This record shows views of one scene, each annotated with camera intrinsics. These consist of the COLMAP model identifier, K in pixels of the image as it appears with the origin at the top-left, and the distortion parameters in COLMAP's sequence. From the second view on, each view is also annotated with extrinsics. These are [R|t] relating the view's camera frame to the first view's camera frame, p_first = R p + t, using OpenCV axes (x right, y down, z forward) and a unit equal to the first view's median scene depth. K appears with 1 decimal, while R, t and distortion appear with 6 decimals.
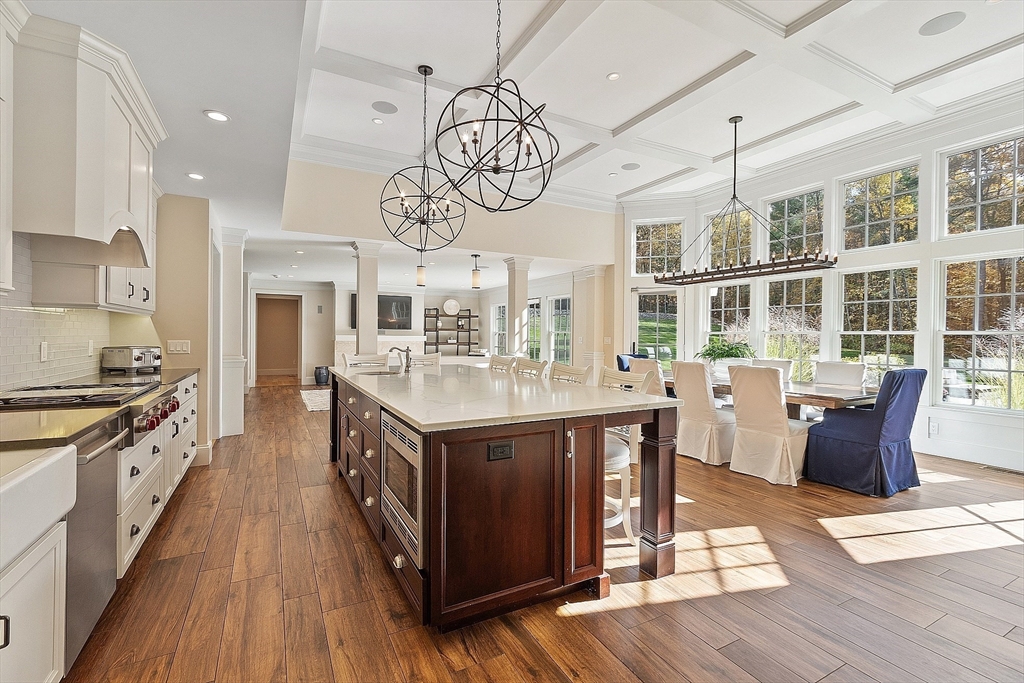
lens RADIAL K [[448.0, 0, 512.7], [0, 448.0, 334.8], [0, 0, 1]] dist [0.000319, 0.001229]
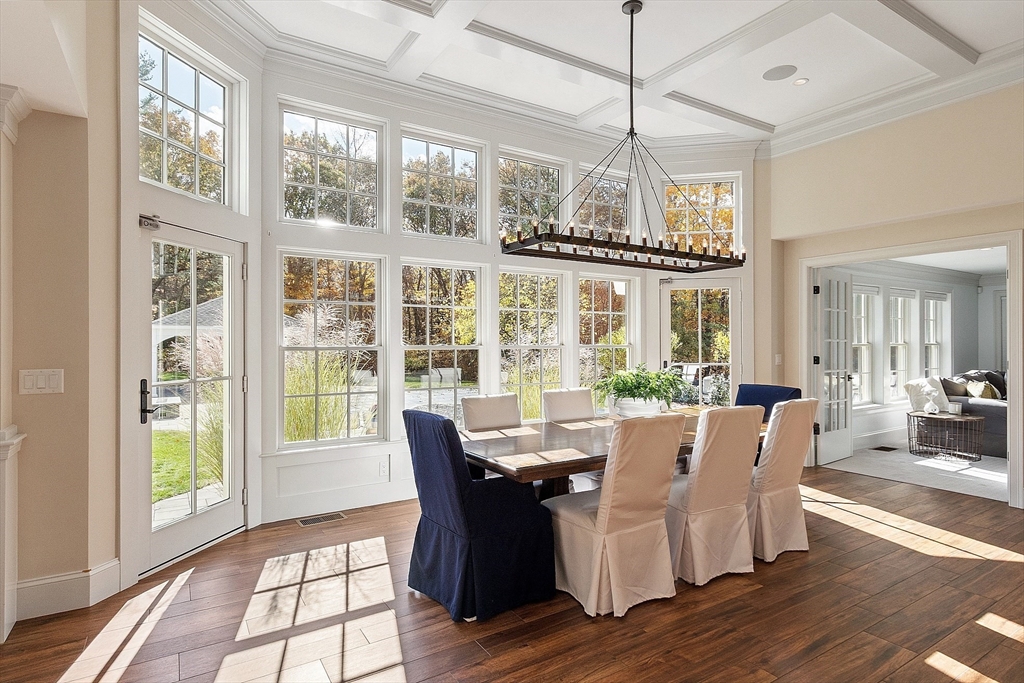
lens RADIAL K [[543.4, 0, 511.7], [0, 543.4, 336.5], [0, 0, 1]] dist [0.002216, 0.001592]
pose [[-0.065030, 0.000947, 0.997883, -0.238119], [0.000949, 0.999999, -0.000887, -0.024657], [-0.997883, 0.000890, -0.065031, 1.197489]]
